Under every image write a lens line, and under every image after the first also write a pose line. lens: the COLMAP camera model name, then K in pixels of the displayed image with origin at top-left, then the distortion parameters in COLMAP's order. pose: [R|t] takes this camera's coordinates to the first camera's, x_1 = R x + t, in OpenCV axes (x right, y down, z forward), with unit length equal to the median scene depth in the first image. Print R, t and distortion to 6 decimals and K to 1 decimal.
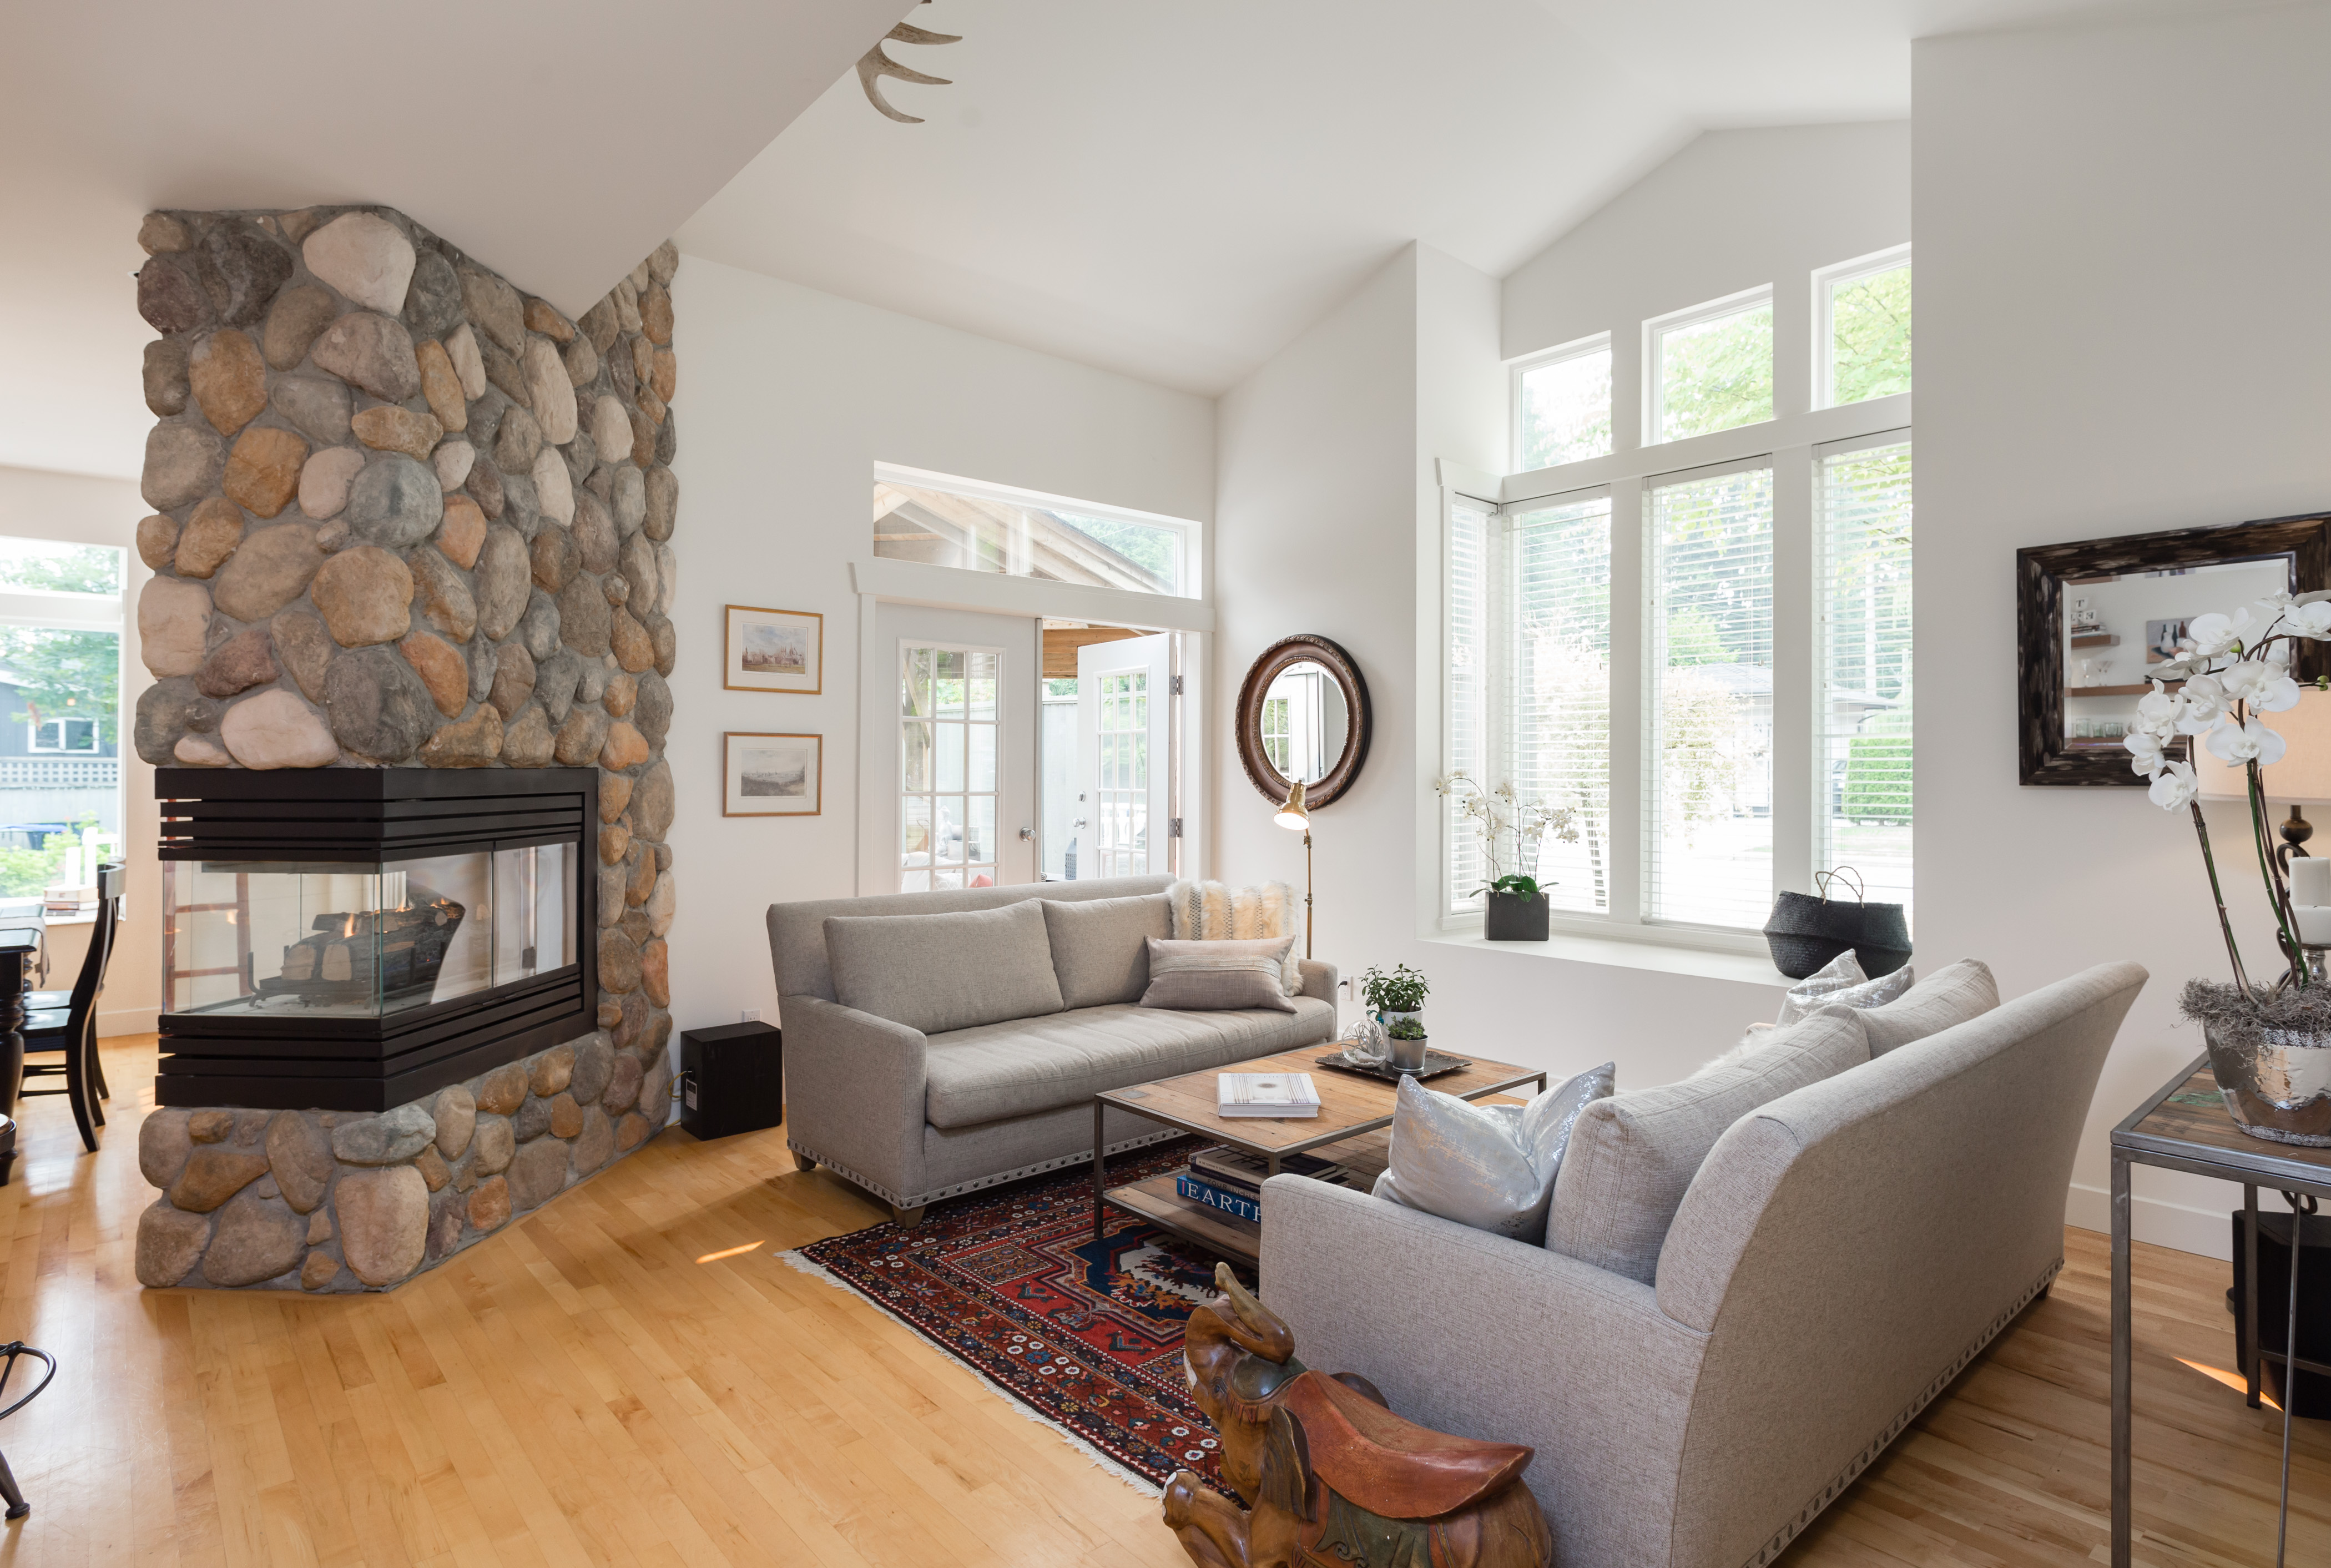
lens RADIAL K [[1218.0, 0, 1176.9], [0, 1218.0, 765.0], [0, 0, 1]] dist [-0.002603, -0.000486]
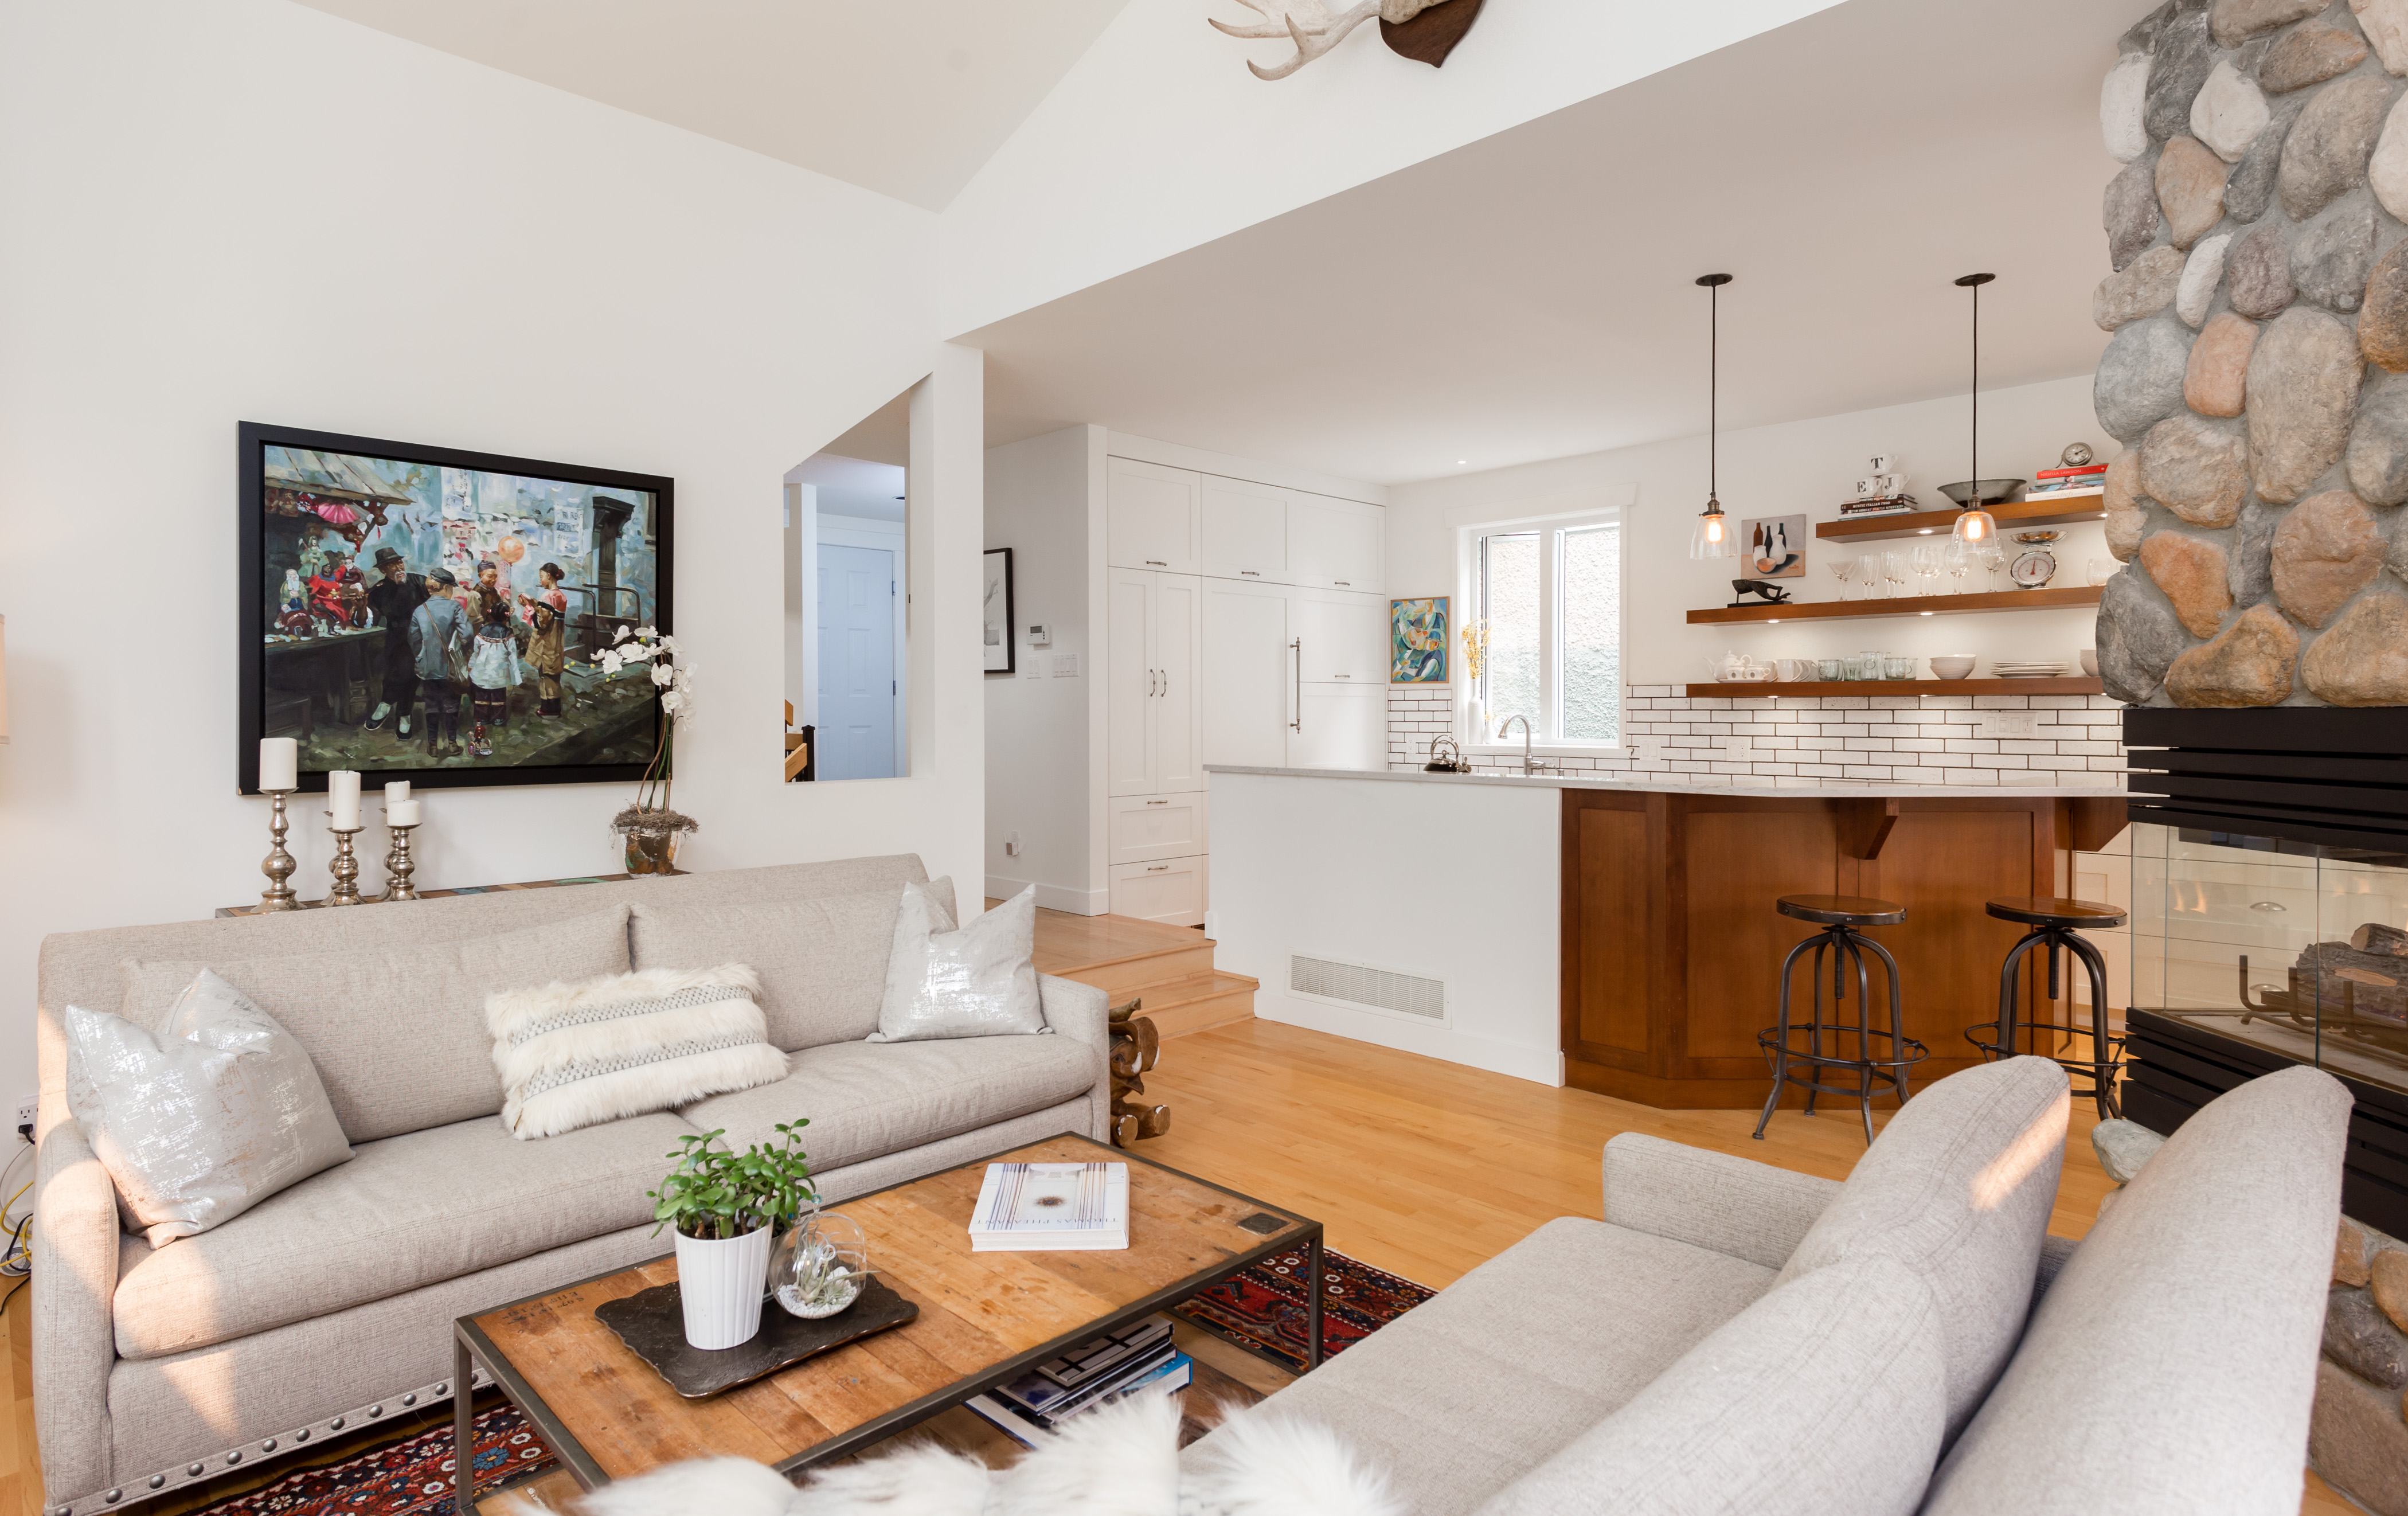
lens RADIAL K [[1252.0, 0, 1176.4], [0, 1252.0, 724.5], [0, 0, 1]] dist [0.000510, 0.000380]
pose [[-0.998986, -0.000332, -0.045017, 0.039936], [-0.000531, 0.999990, 0.004391, 0.009832], [0.045015, 0.004410, -0.998977, 1.780080]]
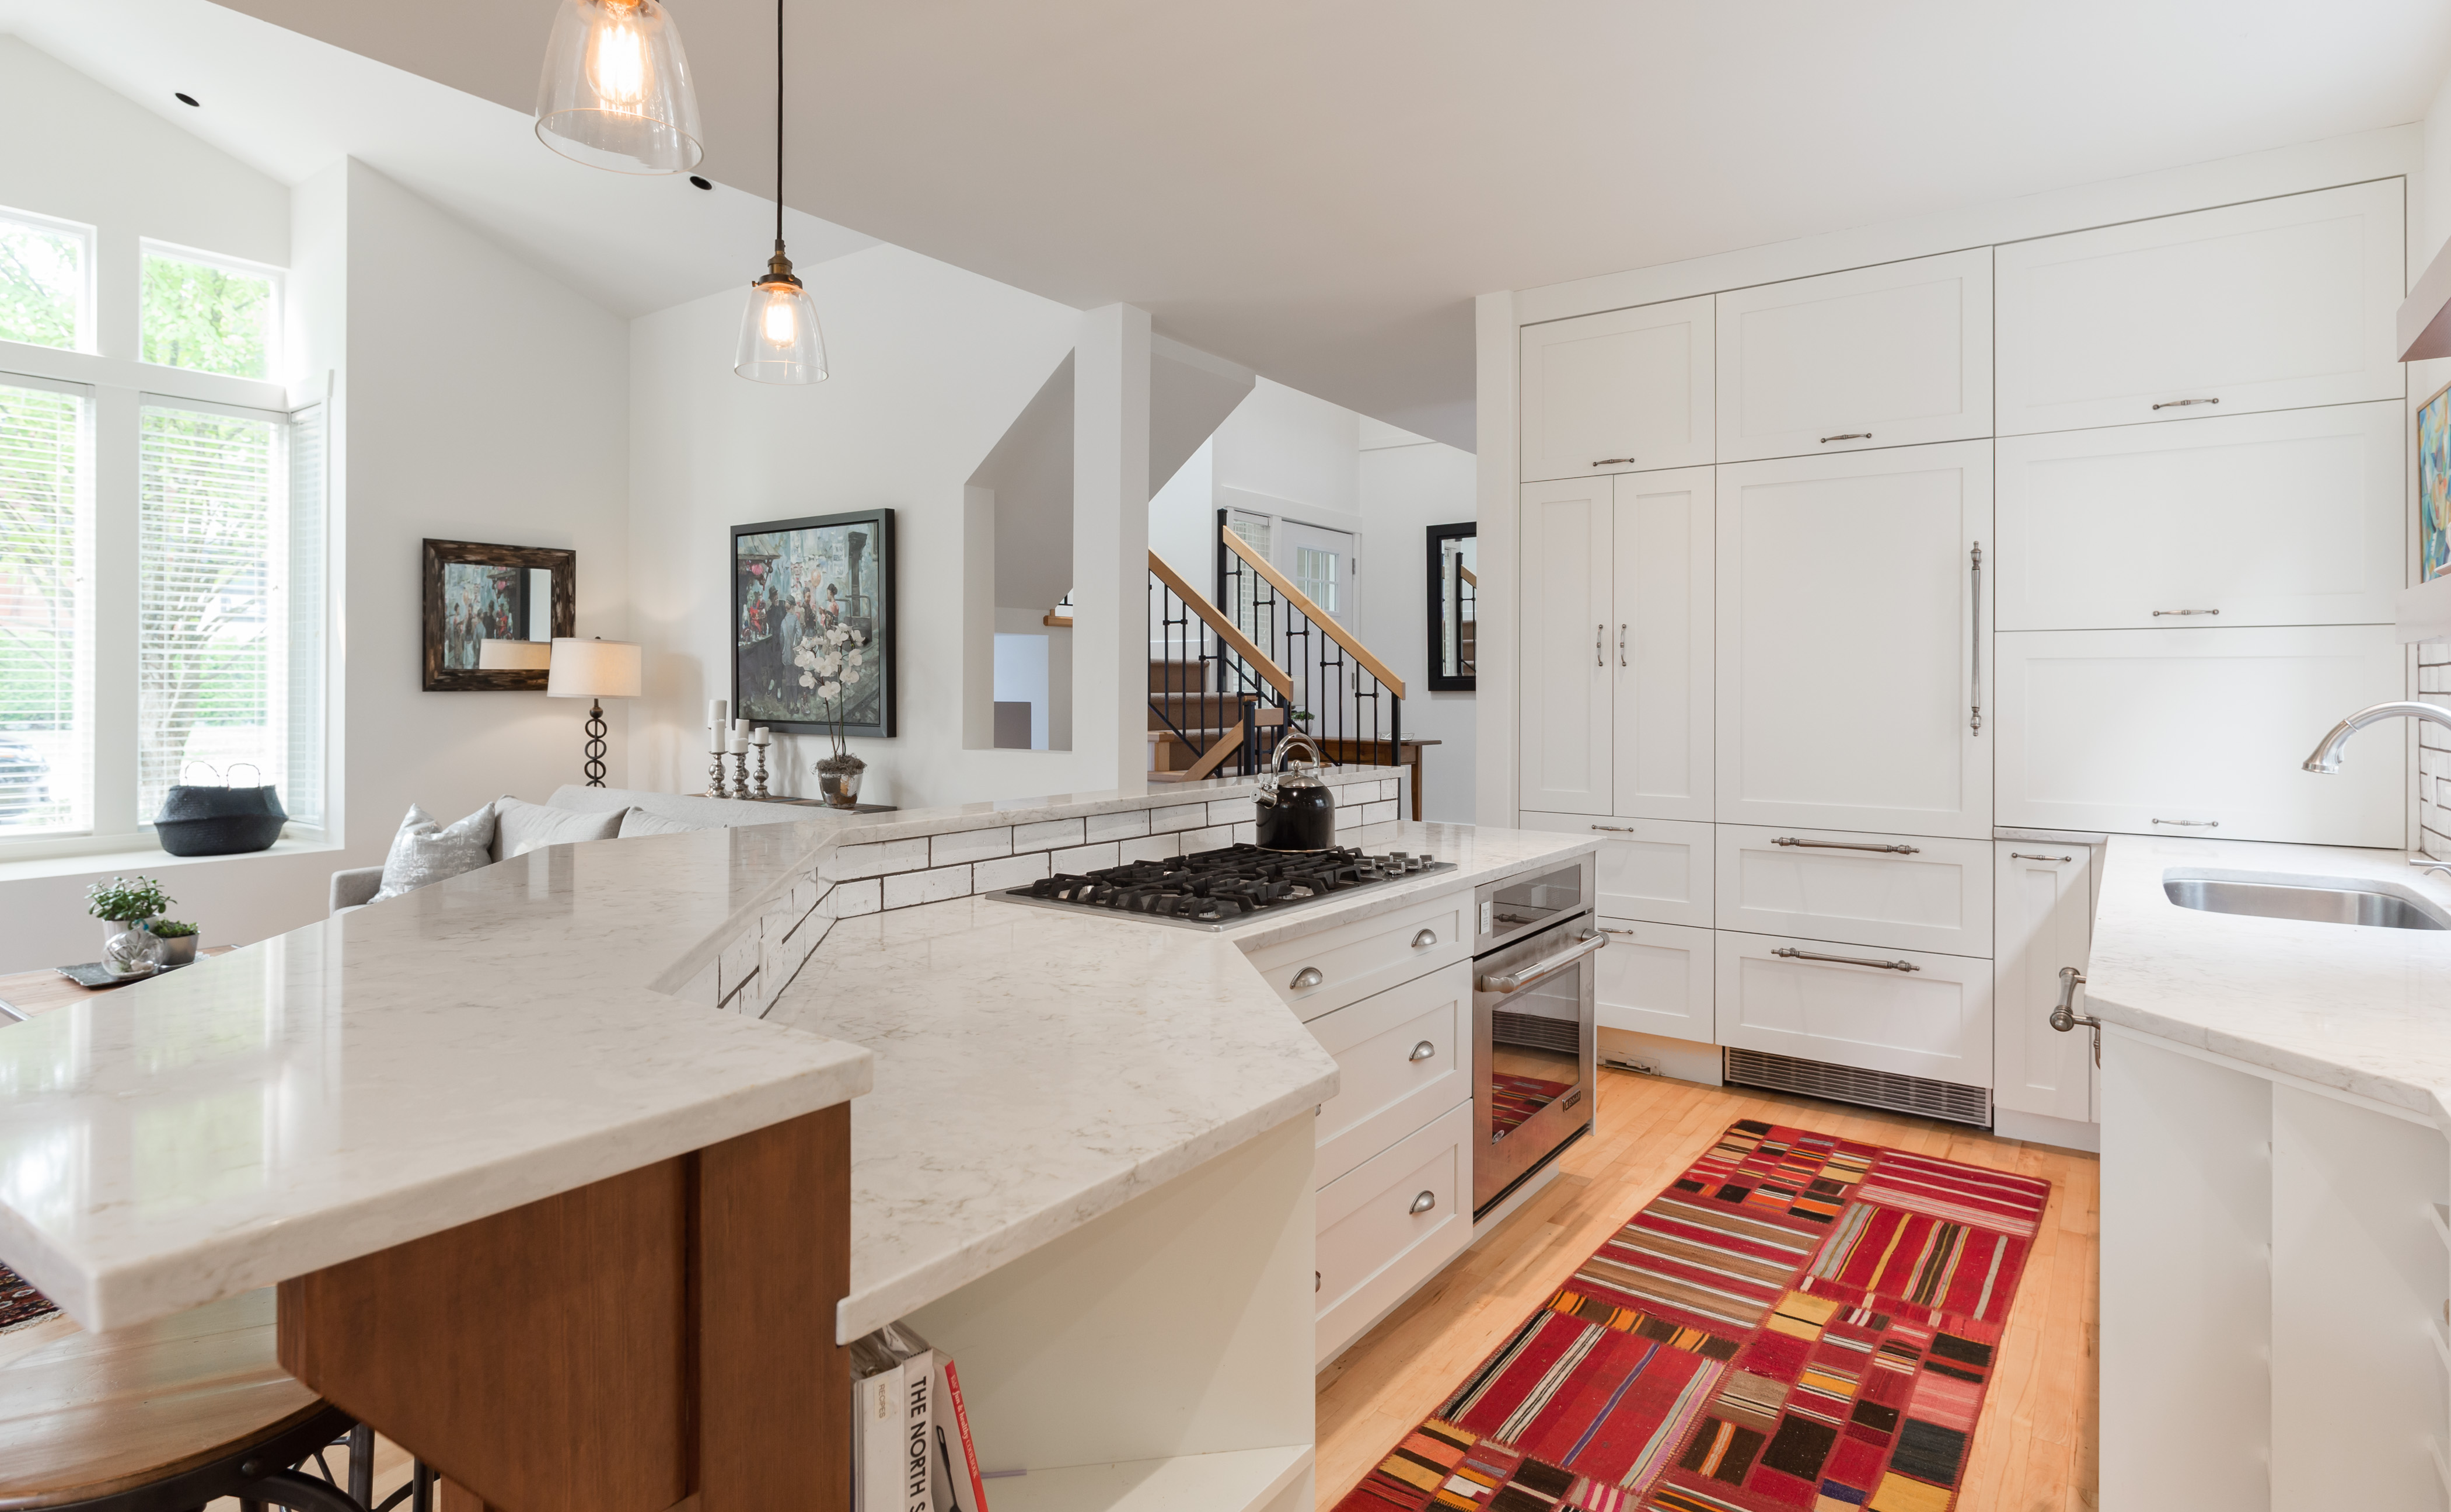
lens RADIAL K [[1265.6, 0, 1227.6], [0, 1265.6, 681.8], [0, 0, 1]] dist [-0.000339, -0.000345]
pose [[-0.223659, -0.000609, 0.974667, -1.257420], [-0.010062, 0.999948, -0.001684, -0.004424], [-0.974616, -0.010184, -0.223653, 0.416655]]
